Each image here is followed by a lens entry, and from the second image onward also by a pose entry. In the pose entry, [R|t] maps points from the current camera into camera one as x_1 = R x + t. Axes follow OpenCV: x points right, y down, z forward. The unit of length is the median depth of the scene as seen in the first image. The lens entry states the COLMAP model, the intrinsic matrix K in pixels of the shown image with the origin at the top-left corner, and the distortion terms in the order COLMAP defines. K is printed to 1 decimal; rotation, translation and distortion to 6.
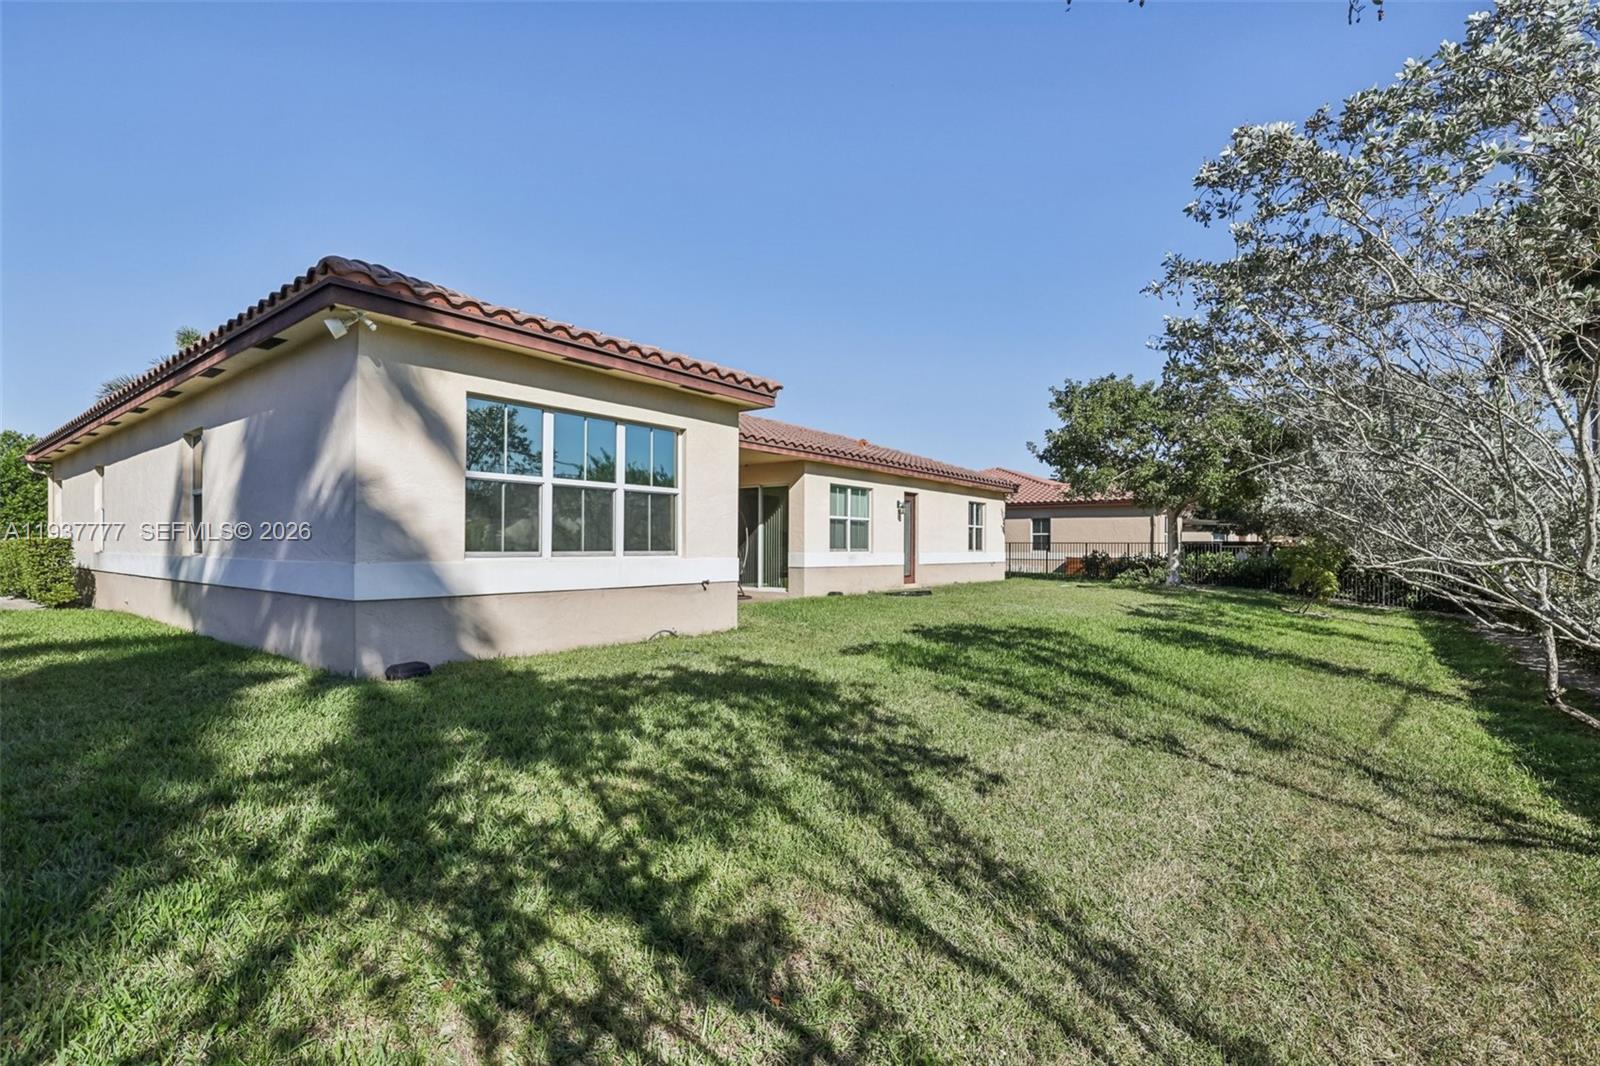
lens RADIAL K [[729.9, 0, 798.2], [0, 729.9, 537.6], [0, 0, 1]] dist [-0.001380, -0.000124]
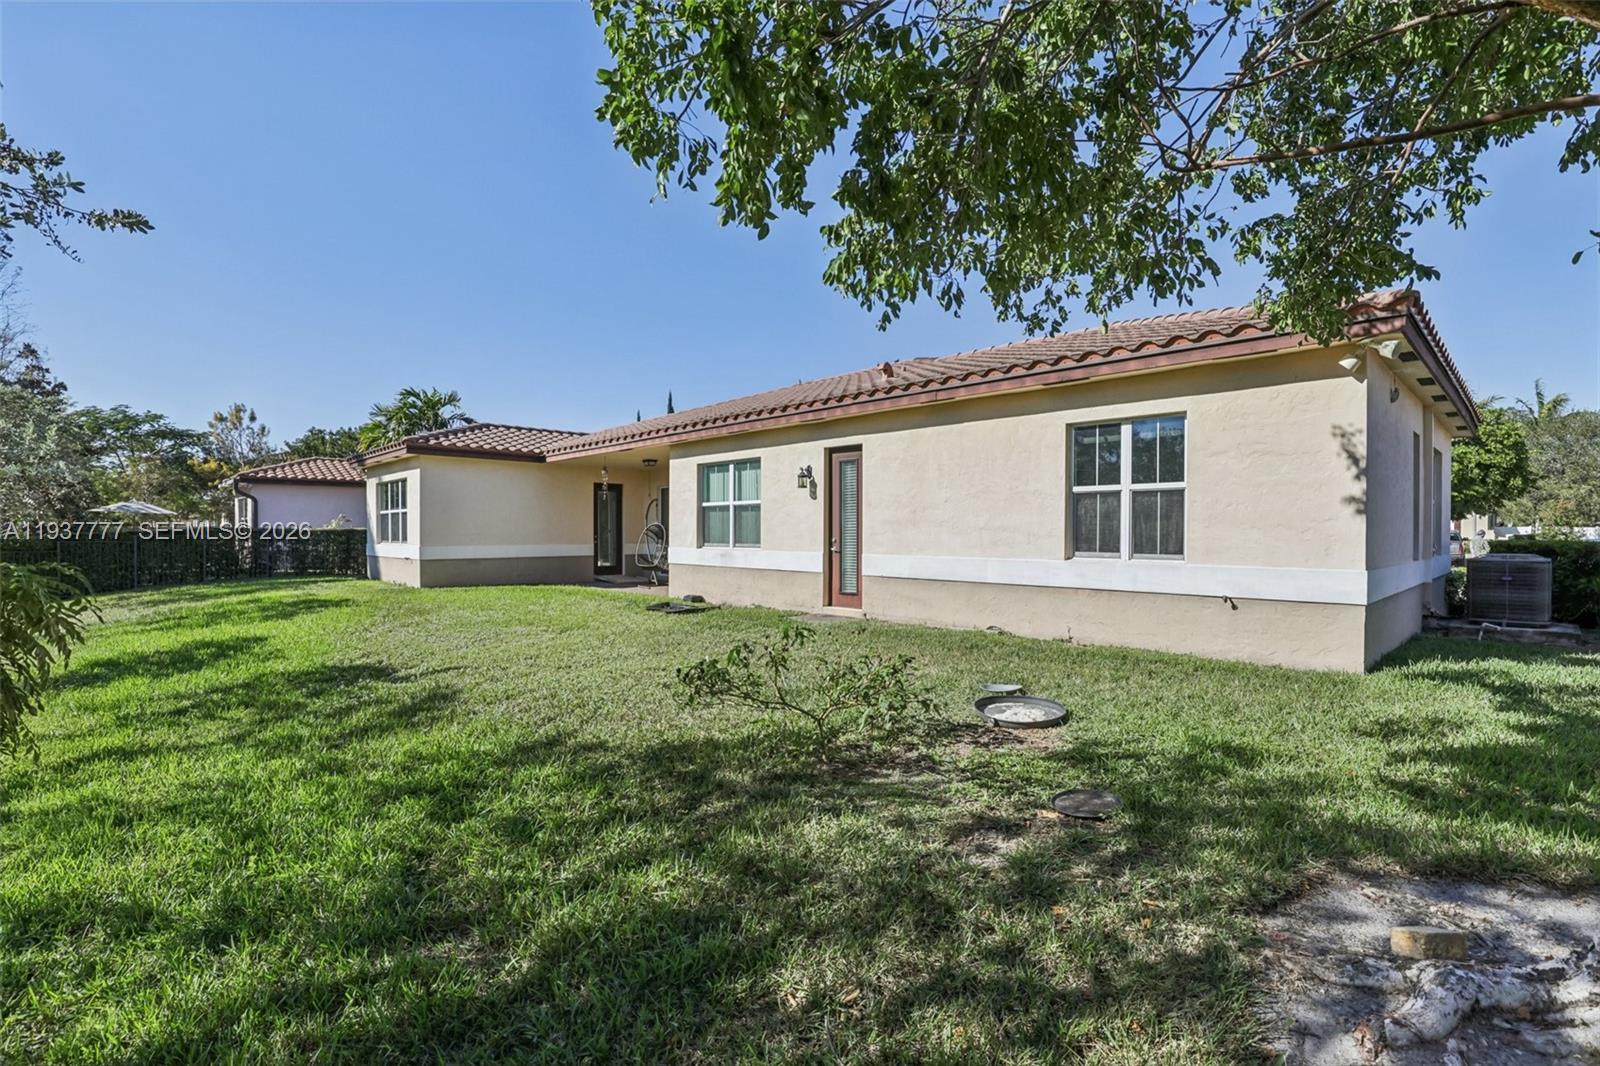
lens RADIAL K [[729.9, 0, 800.0], [0, 729.9, 538.2], [0, 0, 1]] dist [-0.001380, -0.000124]
pose [[-0.136864, -0.012684, -0.990509, 0.784167], [-0.000443, 0.999919, -0.012743, 0.018611], [0.990590, -0.001305, -0.136859, 1.137730]]
